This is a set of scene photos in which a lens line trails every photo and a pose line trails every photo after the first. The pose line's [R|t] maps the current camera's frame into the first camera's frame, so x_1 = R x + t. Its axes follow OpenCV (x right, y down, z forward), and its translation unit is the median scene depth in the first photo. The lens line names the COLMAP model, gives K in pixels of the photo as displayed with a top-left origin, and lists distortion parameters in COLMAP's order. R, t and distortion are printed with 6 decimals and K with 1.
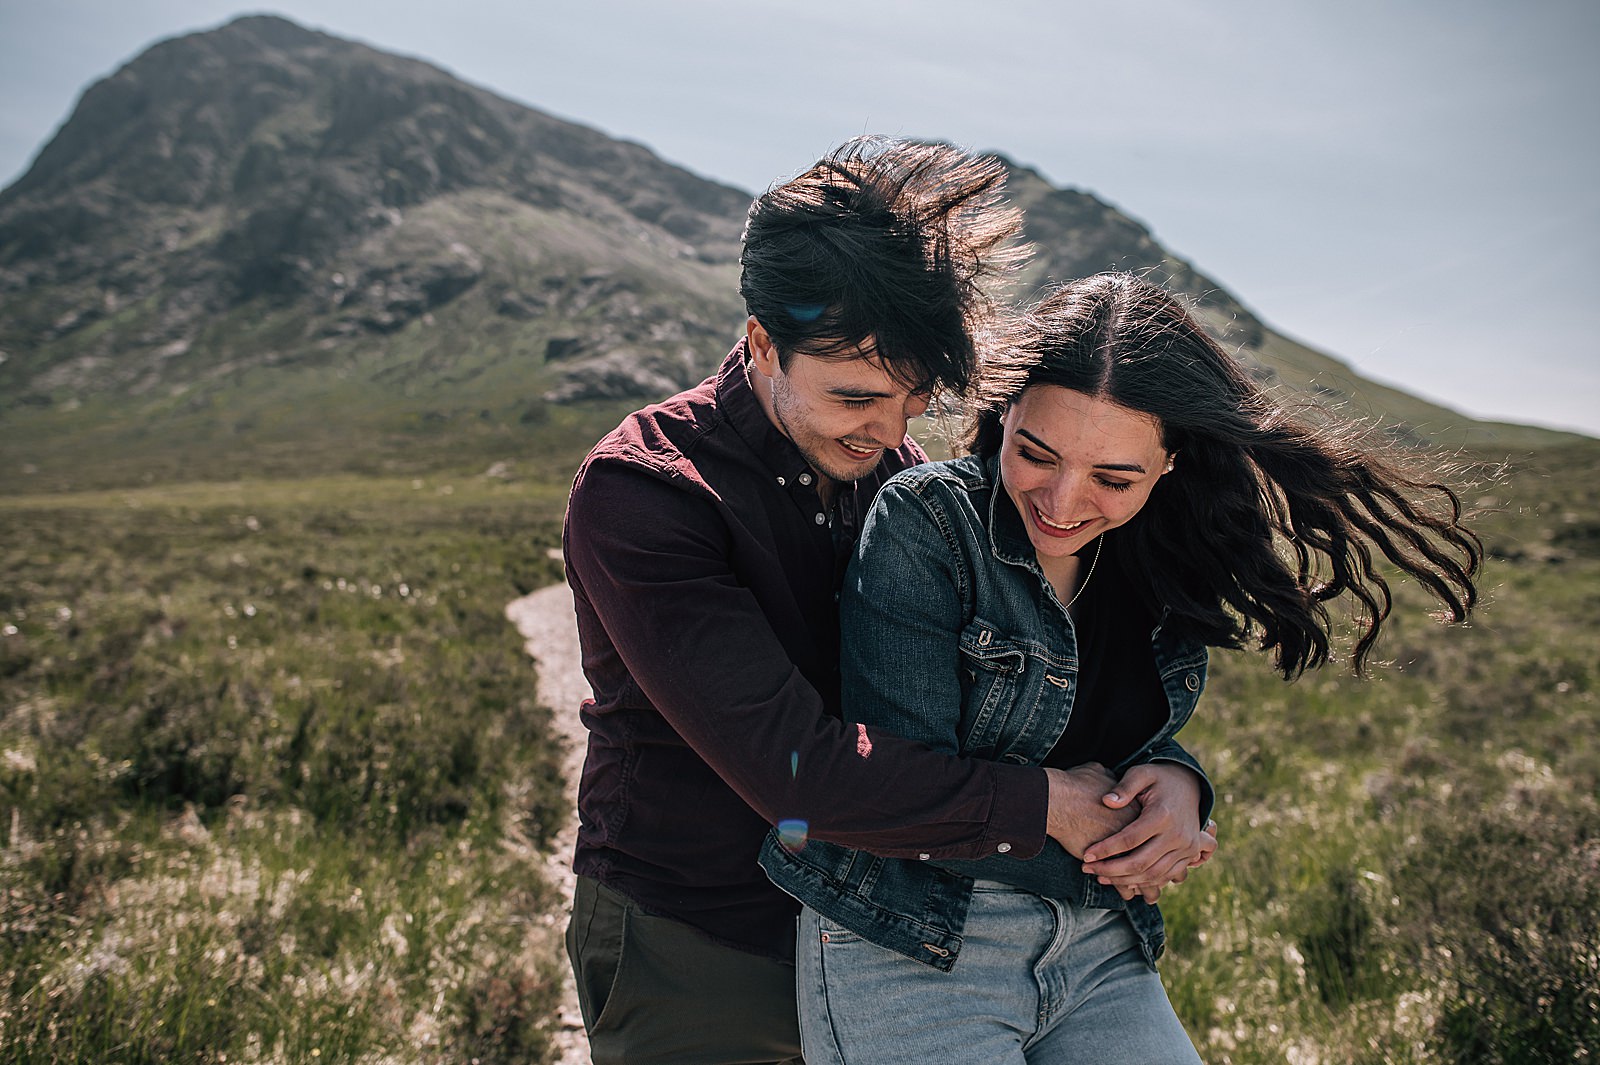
lens RADIAL K [[1102.6, 0, 800.0], [0, 1102.6, 532.5], [0, 0, 1]] dist [-0.029670, 0.006449]
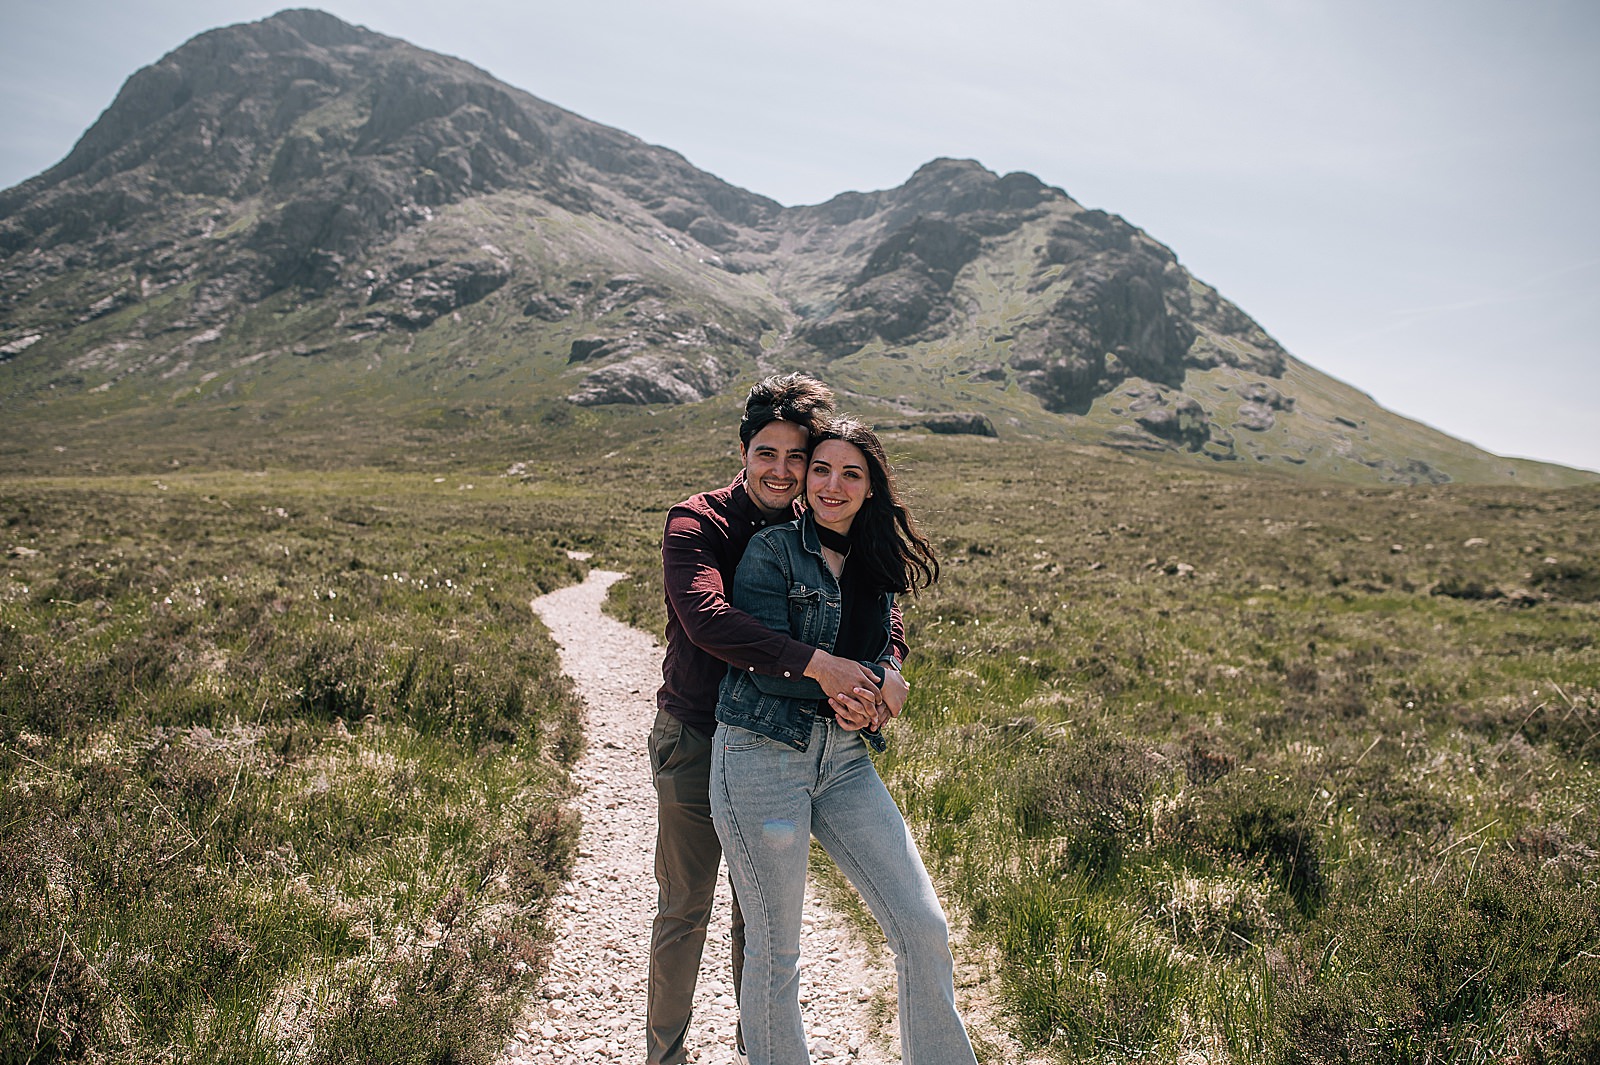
lens RADIAL K [[1100.2, 0, 800.0], [0, 1100.2, 532.5], [0, 0, 1]] dist [-0.037535, 0.018189]
pose [[0.999046, 0.041267, -0.014277, 0.000373], [-0.041393, 0.999106, -0.008633, -0.000110], [0.013908, 0.009216, 0.999861, -0.002141]]
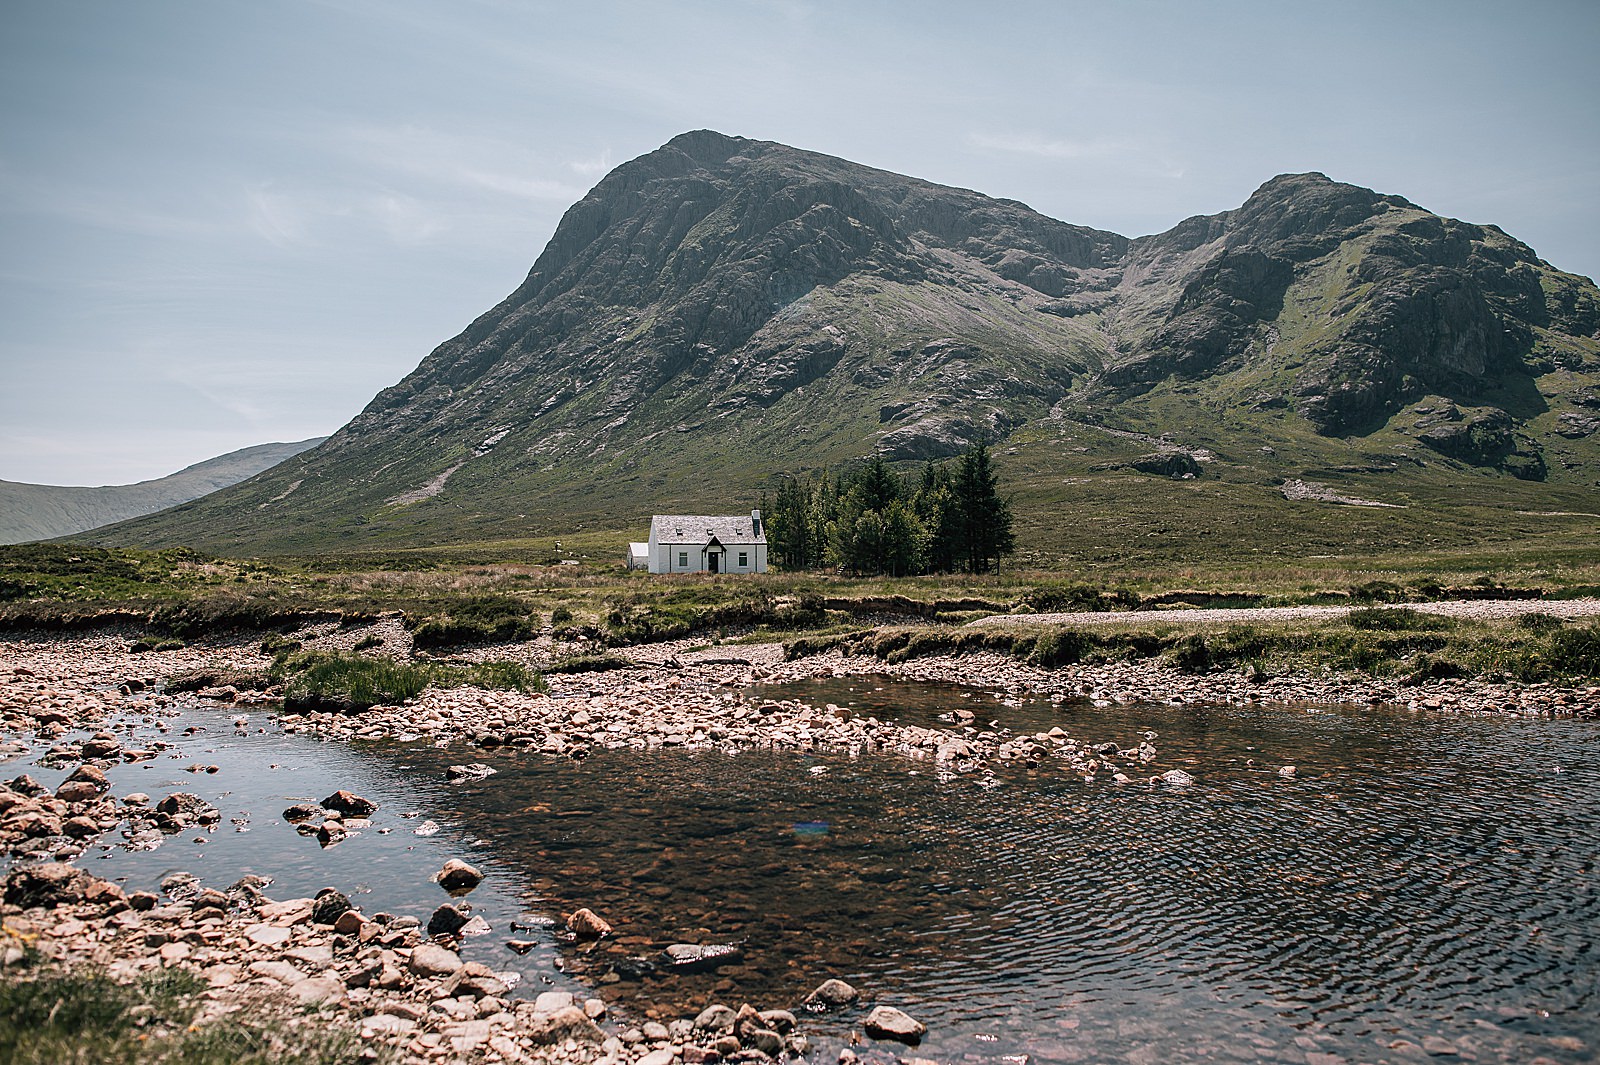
lens RADIAL K [[1122.1, 0, 800.0], [0, 1122.1, 532.5], [0, 0, 1]] dist [-0.036198, 0.018170]
pose [[0.930210, 0.001697, -0.367025, 0.126441], [-0.012715, 0.999538, -0.027603, 0.001137], [0.366808, 0.030343, 0.929802, -0.172684]]
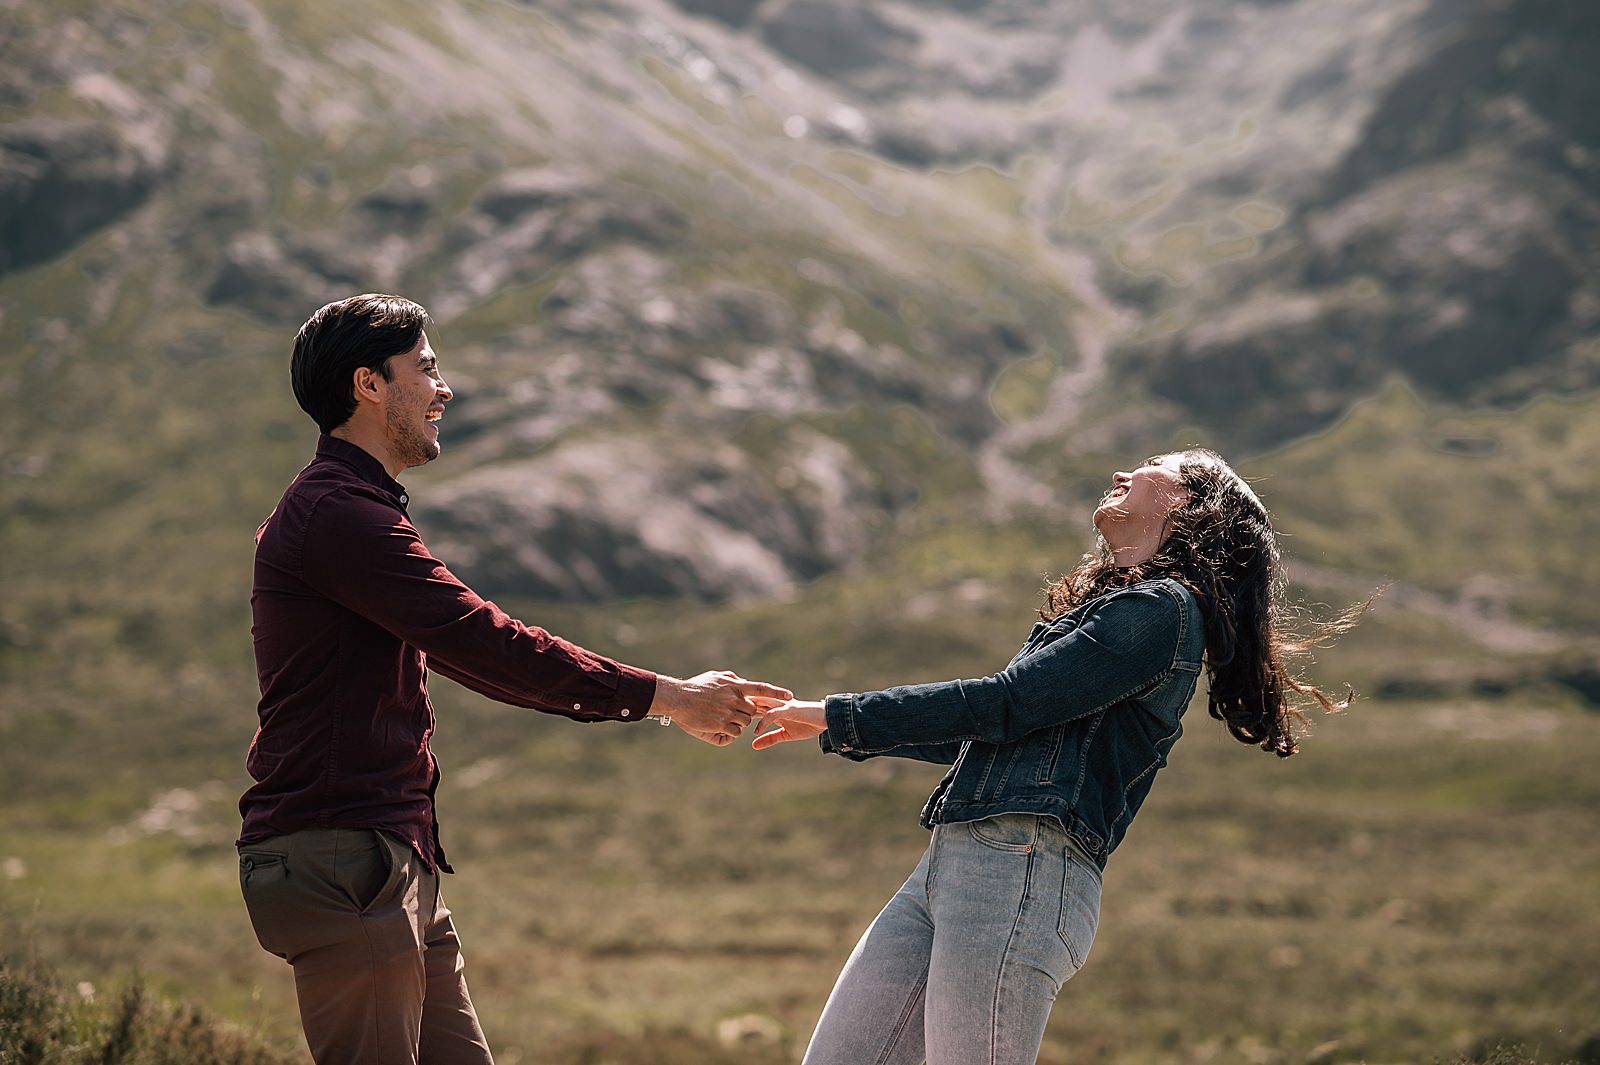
lens RADIAL K [[3814.4, 0, 800.0], [0, 3814.4, 532.5], [0, 0, 1]] dist [-0.082094, -0.553973]
pose [[0.993427, 0.043523, -0.105874, 0.000927], [-0.058231, 0.988429, -0.140062, 0.000963], [0.098553, 0.145307, 0.984466, -0.006707]]
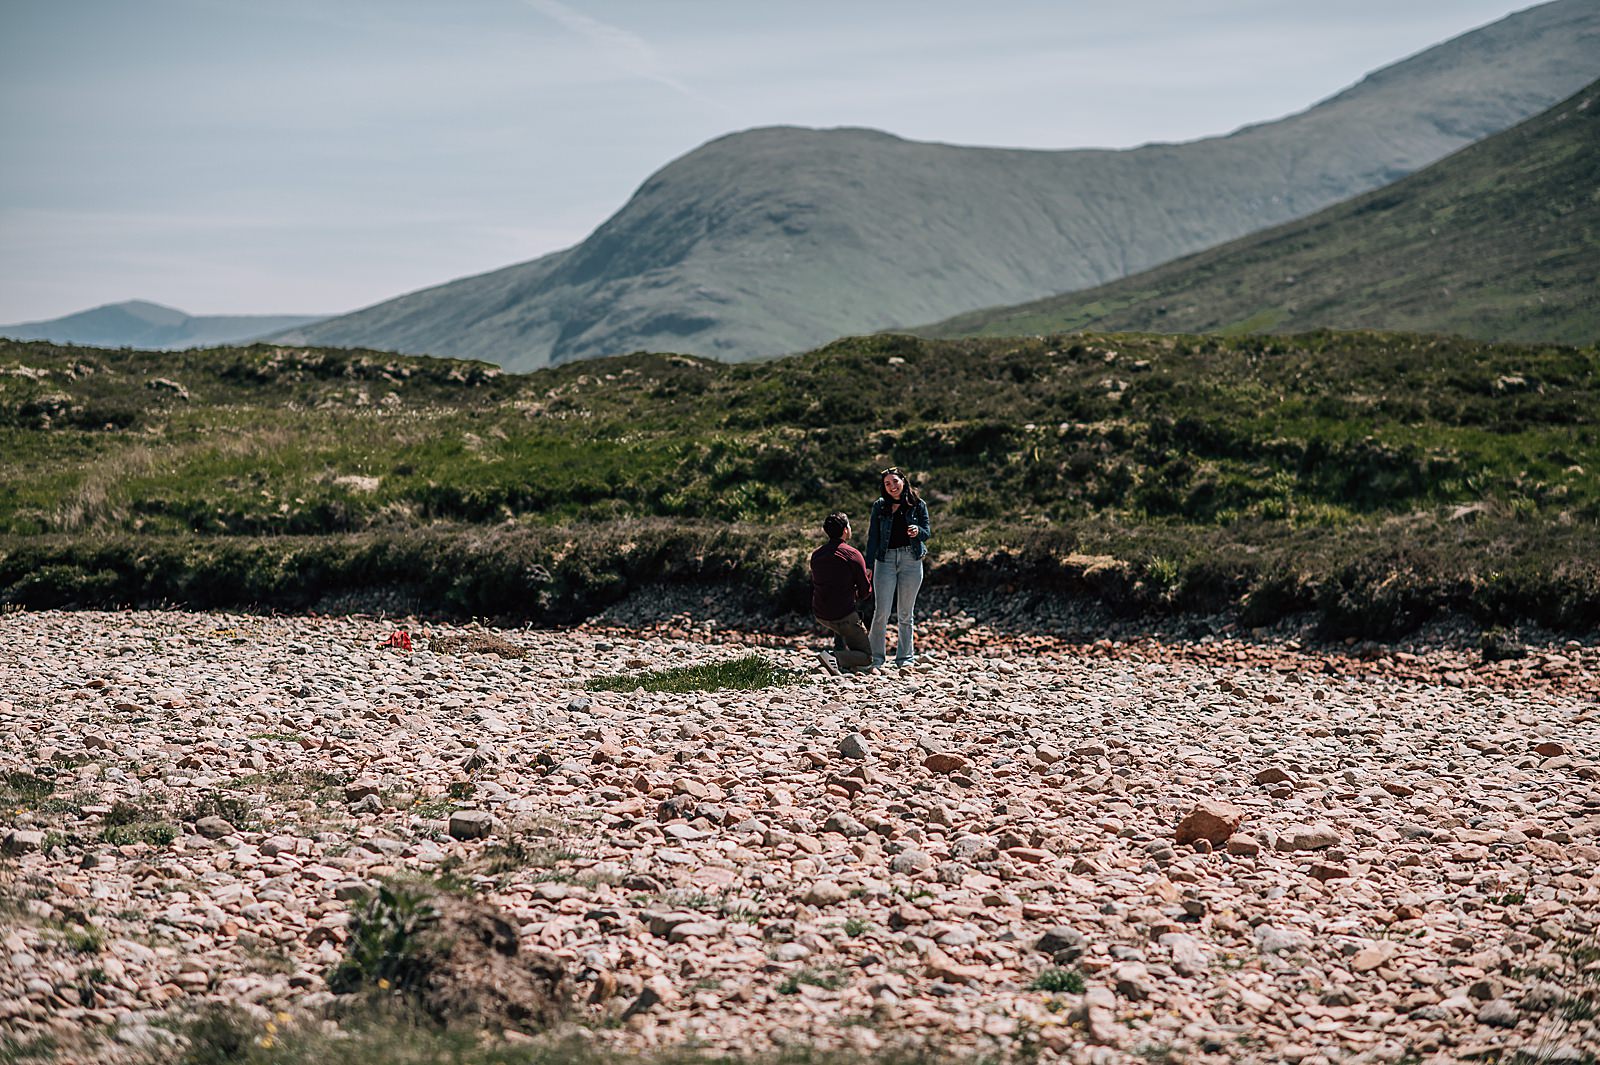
lens RADIAL K [[3814.4, 0, 800.0], [0, 3814.4, 532.5], [0, 0, 1]] dist [-0.082094, -0.553973]
pose [[0.518816, 0.045773, -0.853659, 0.114092], [-0.005799, 0.998731, 0.050027, 0.000603], [0.854866, -0.021005, 0.518424, -0.179731]]
